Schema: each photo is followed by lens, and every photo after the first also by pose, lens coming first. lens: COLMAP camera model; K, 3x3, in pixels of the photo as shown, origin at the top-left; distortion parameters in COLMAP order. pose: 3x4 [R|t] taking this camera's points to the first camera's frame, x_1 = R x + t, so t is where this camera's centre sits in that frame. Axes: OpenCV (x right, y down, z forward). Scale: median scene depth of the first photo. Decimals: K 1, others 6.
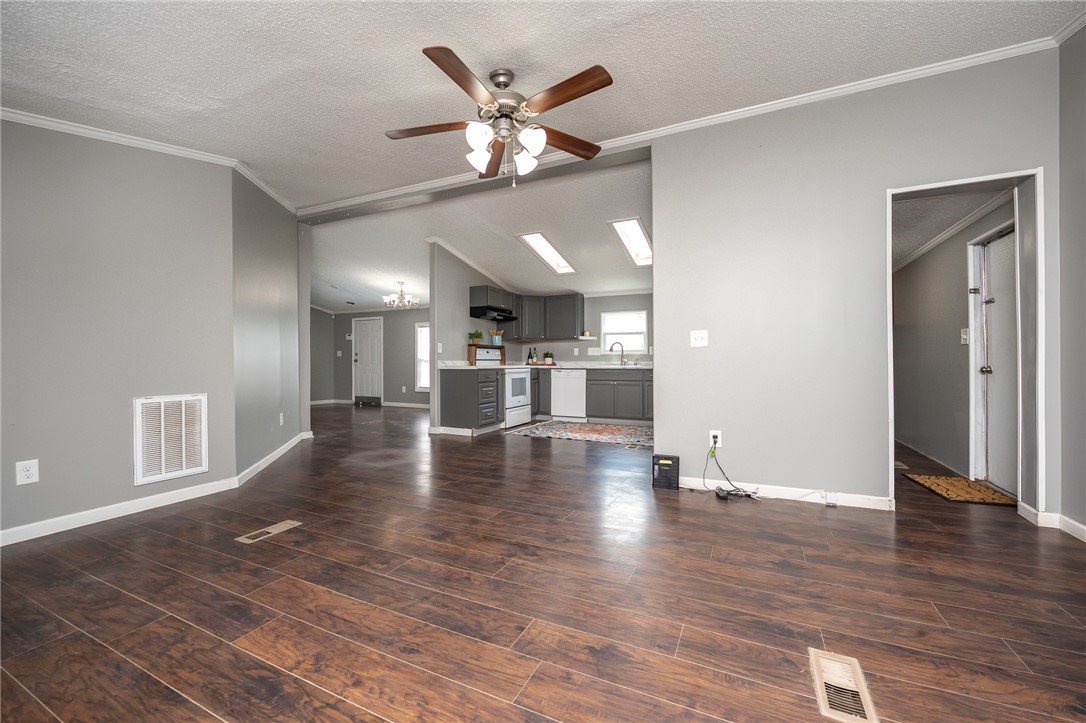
lens RADIAL K [[435.2, 0, 533.6], [0, 435.2, 356.3], [0, 0, 1]] dist [-0.009233, 0.000512]
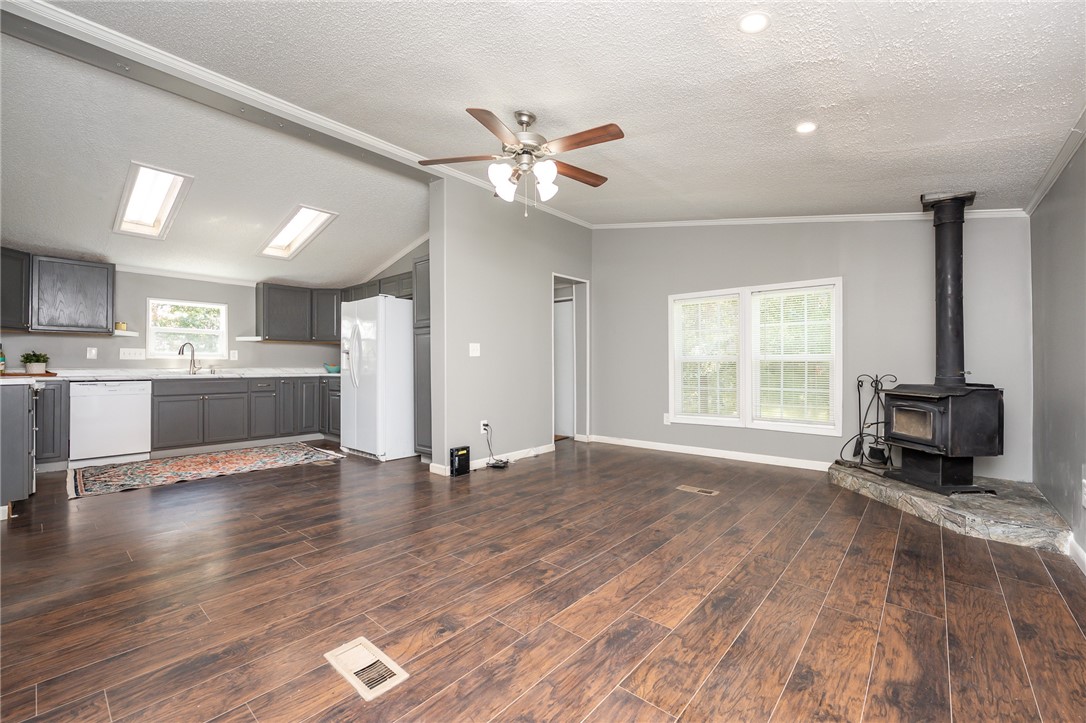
lens RADIAL K [[454.5, 0, 550.8], [0, 454.5, 360.8], [0, 0, 1]] dist [-0.004995, -0.000587]
pose [[0.241993, 0.013624, 0.970182, -1.316394], [-0.009189, 0.999889, -0.011749, 0.005593], [-0.970234, -0.006071, 0.242091, 0.715584]]
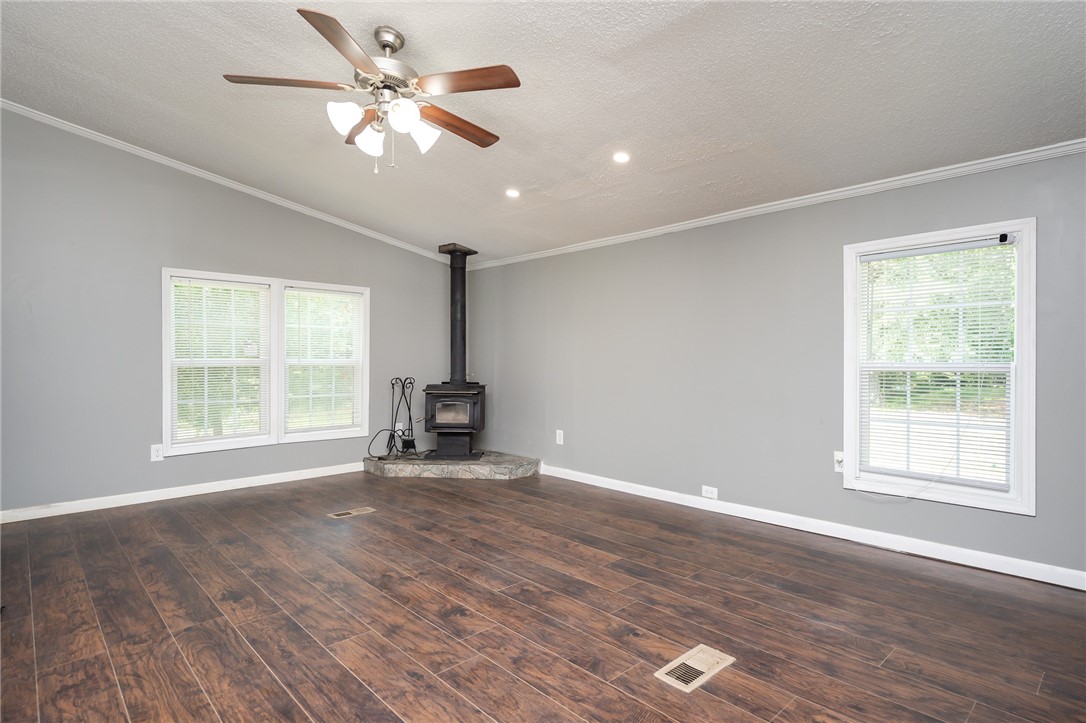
lens RADIAL K [[557.3, 0, 542.9], [0, 557.3, 367.3], [0, 0, 1]] dist [0.005833, 0.000823]
pose [[-0.941637, 0.000228, 0.336631, -0.777286], [0.000711, 0.999999, 0.001311, -0.023378], [-0.336630, 0.001473, -0.941636, 2.100597]]
